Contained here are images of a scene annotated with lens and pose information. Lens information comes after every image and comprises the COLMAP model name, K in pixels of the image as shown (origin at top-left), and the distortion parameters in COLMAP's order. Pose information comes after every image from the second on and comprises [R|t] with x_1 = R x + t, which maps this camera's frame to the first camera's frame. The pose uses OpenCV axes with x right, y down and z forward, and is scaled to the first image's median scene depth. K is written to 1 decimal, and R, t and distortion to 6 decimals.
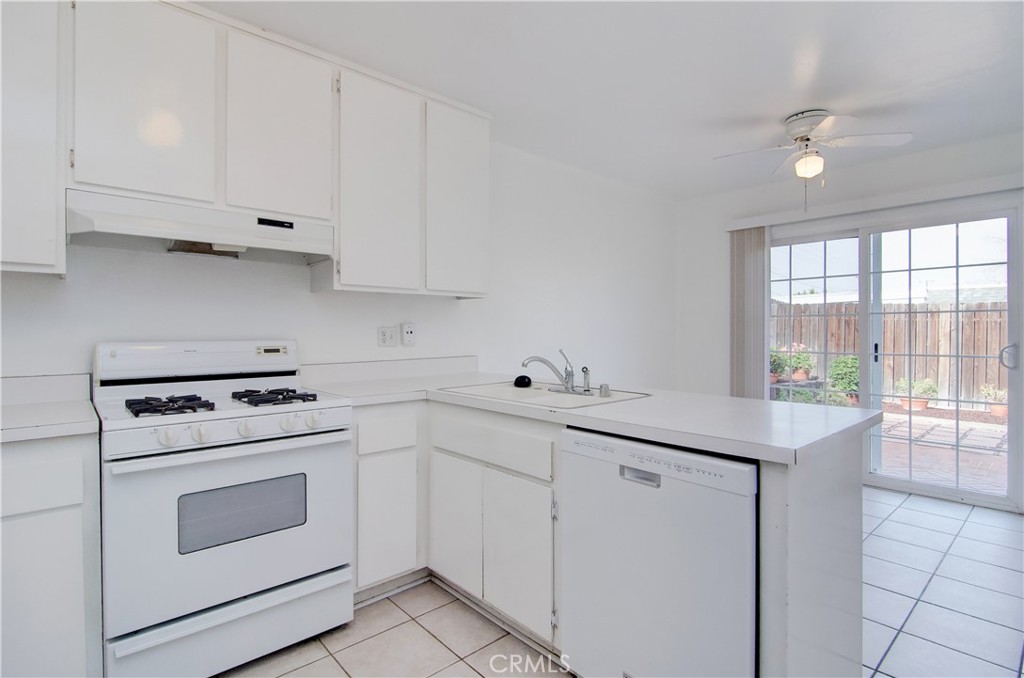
lens RADIAL K [[502.0, 0, 510.9], [0, 502.0, 337.6], [0, 0, 1]] dist [-0.001763, -0.002237]
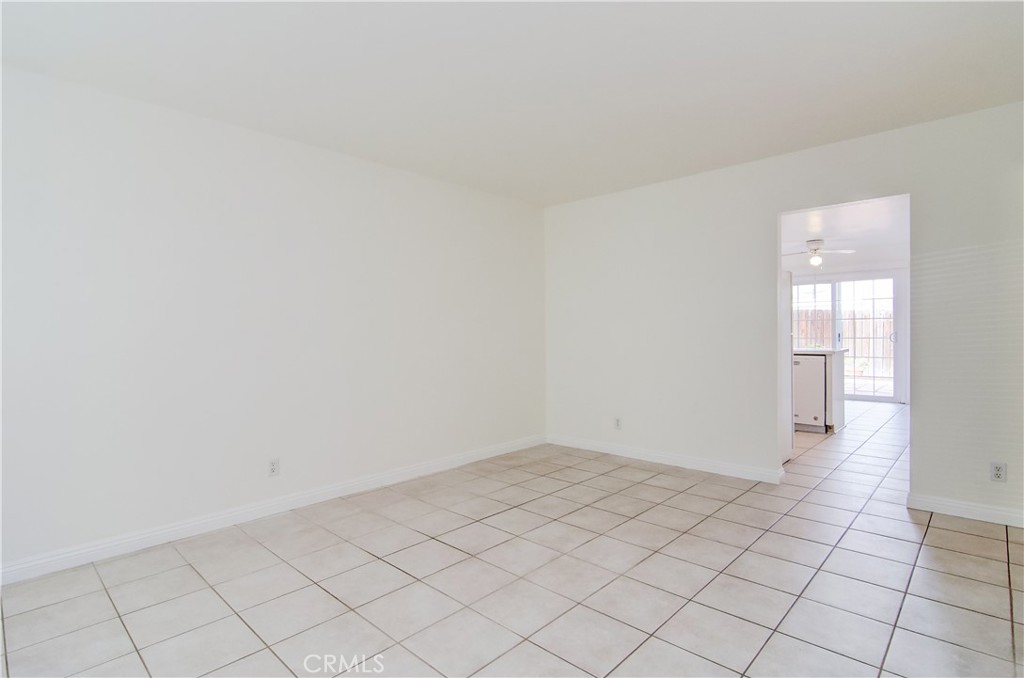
lens RADIAL K [[502.0, 0, 514.2], [0, 502.0, 339.3], [0, 0, 1]] dist [-0.001763, -0.002237]
pose [[0.996573, -0.006659, 0.082444, -0.818256], [0.006462, 0.999976, 0.002656, 0.023274], [-0.082460, -0.002115, 0.996592, -1.004044]]
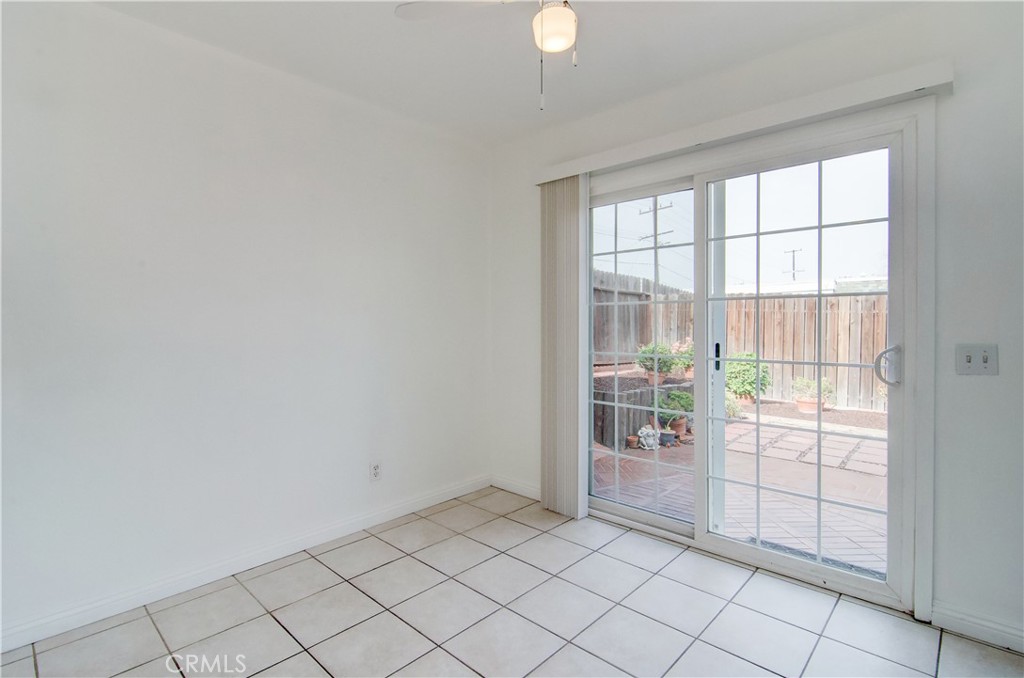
lens RADIAL K [[502.0, 0, 509.4], [0, 502.0, 333.4], [0, 0, 1]] dist [-0.001763, -0.002237]
pose [[0.994805, -0.000094, 0.101797, 0.367126], [-0.000727, 0.999967, 0.008030, -0.006972], [-0.101795, -0.008062, 0.994773, 0.338730]]
